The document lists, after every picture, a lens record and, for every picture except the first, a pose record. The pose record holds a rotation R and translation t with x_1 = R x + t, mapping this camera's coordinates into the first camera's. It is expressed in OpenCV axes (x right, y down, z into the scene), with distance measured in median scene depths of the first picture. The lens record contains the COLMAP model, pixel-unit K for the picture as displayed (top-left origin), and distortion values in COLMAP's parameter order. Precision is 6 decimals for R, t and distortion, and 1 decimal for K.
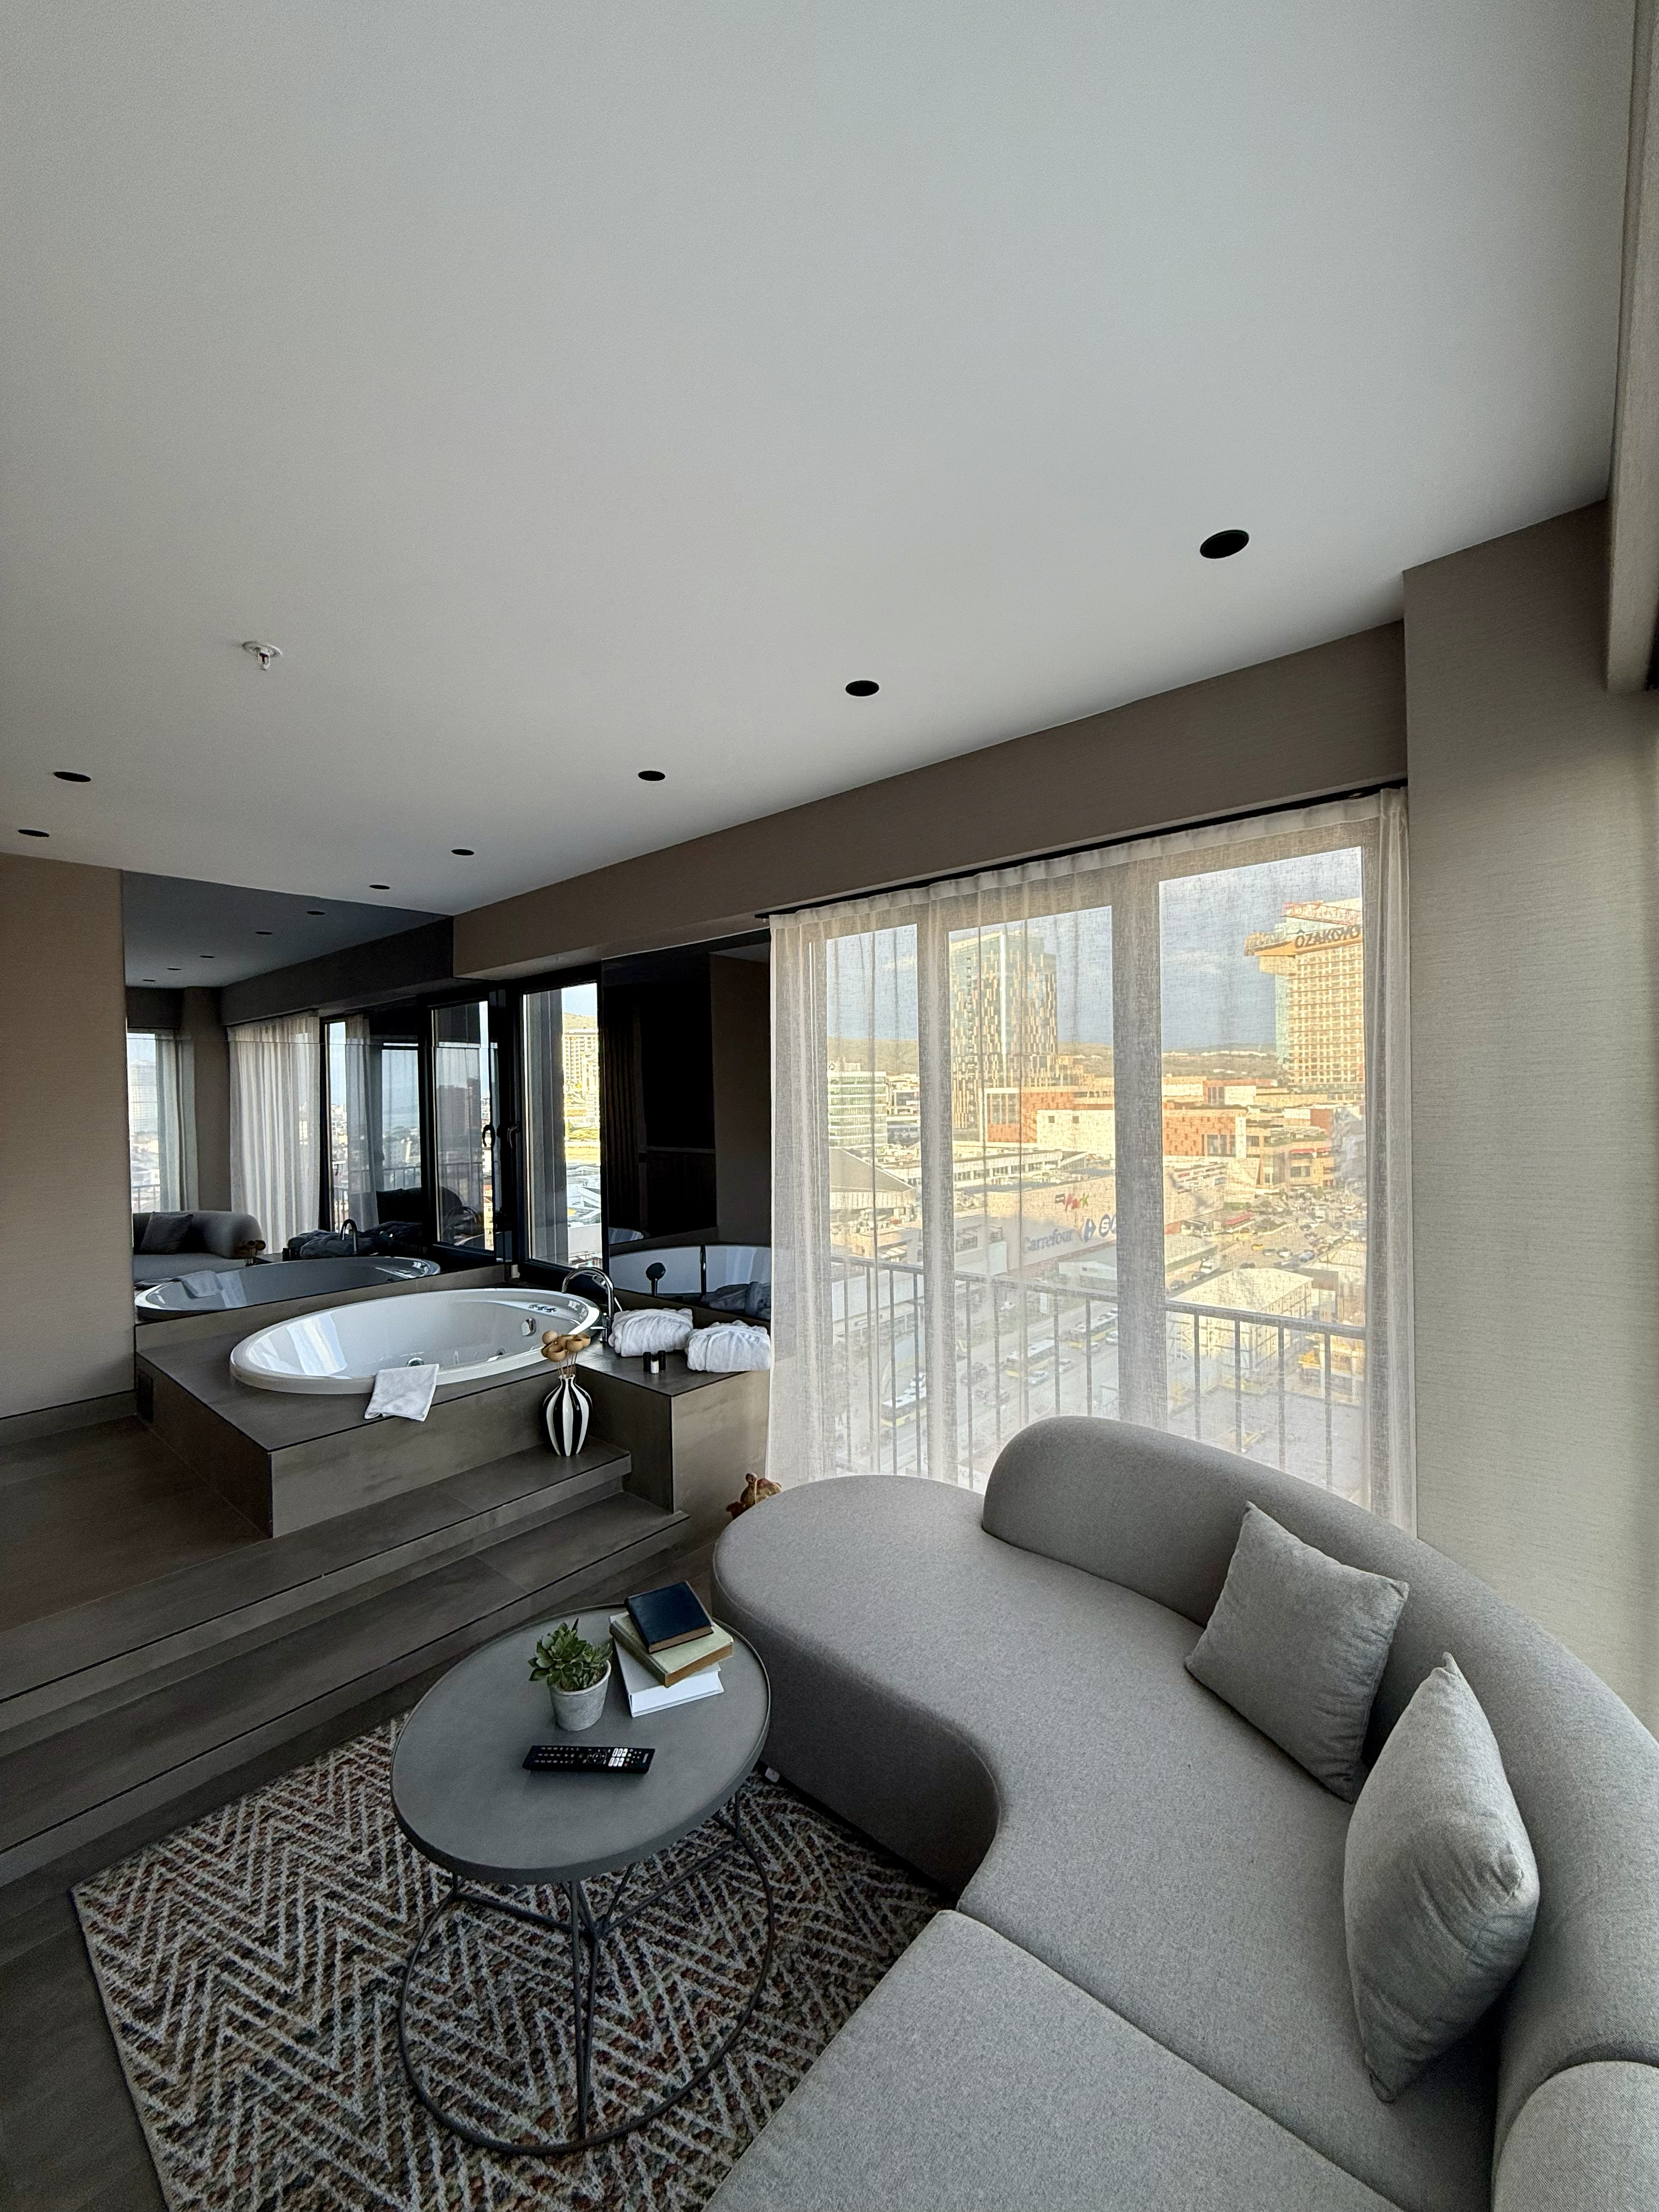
lens RADIAL K [[883.2, 0, 830.1], [0, 883.2, 1105.3], [0, 0, 1]] dist [0.000210, 0.000202]
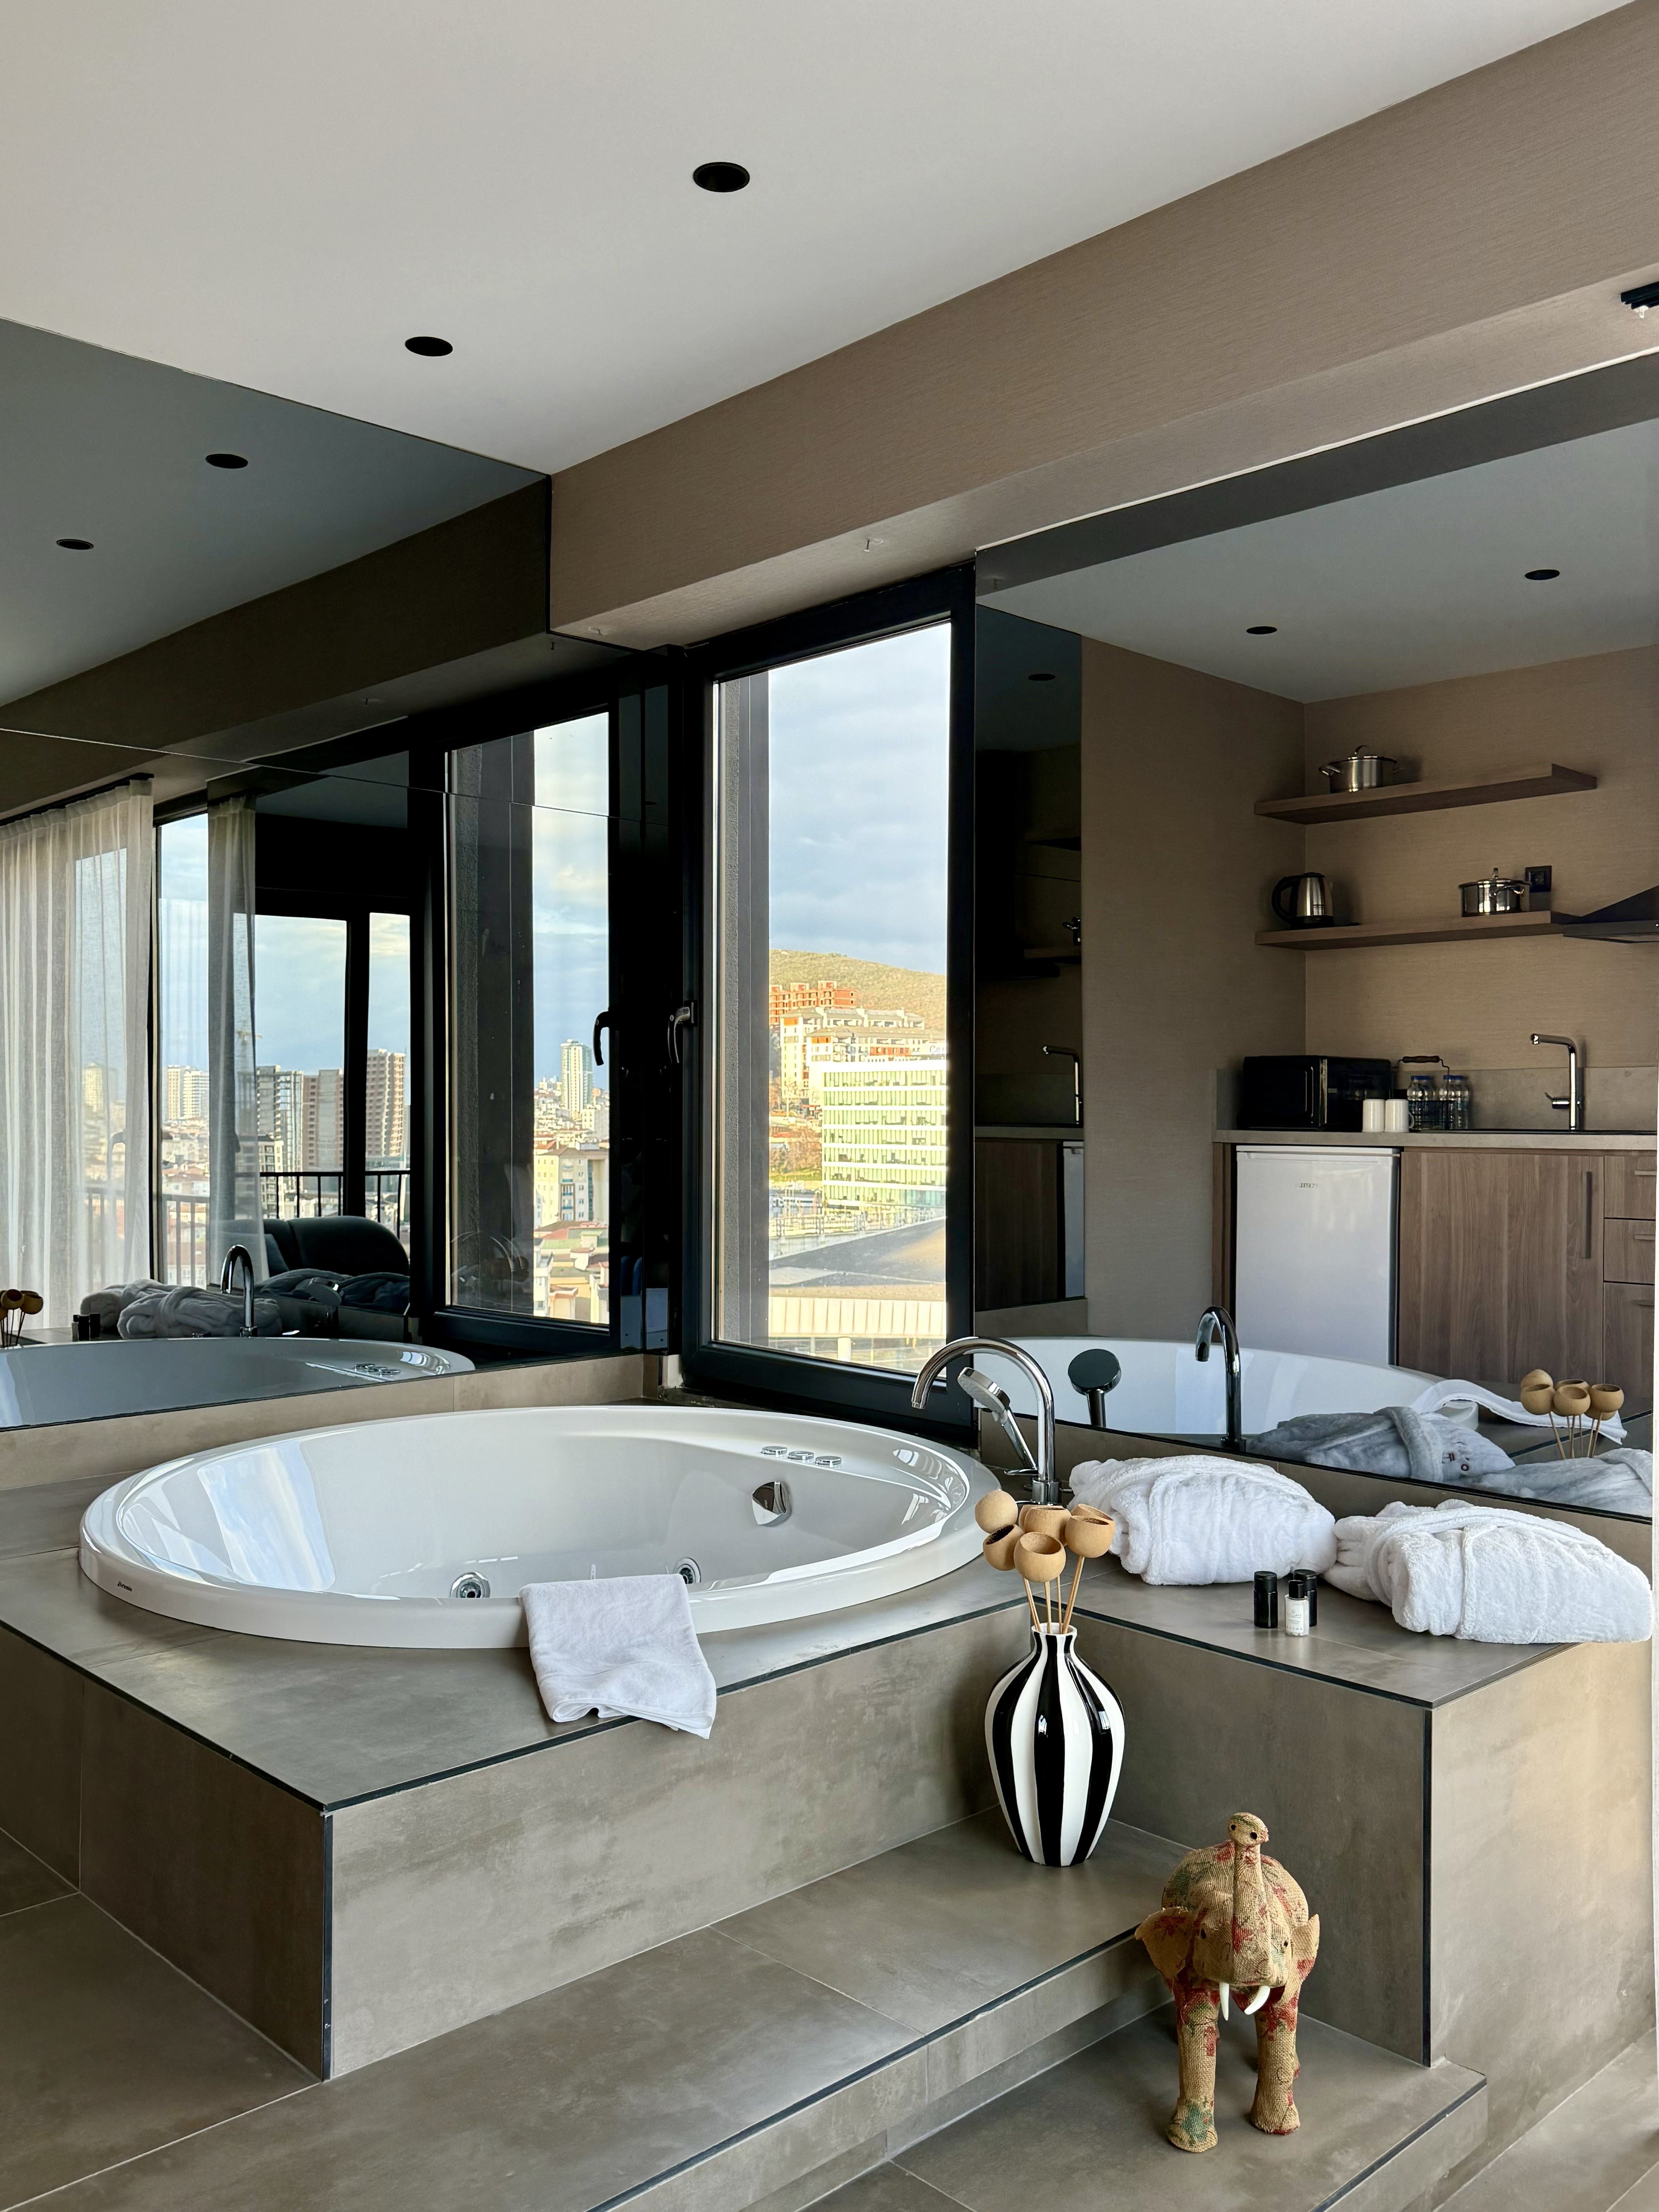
lens RADIAL K [[1813.1, 0, 829.2], [0, 1813.1, 1106.6], [0, 0, 1]] dist [-0.004038, -0.013413]
pose [[0.994723, 0.021622, -0.100292, -0.318843], [-0.022475, 0.999720, -0.007385, 0.112435], [0.100104, 0.009600, 0.994931, 0.294299]]
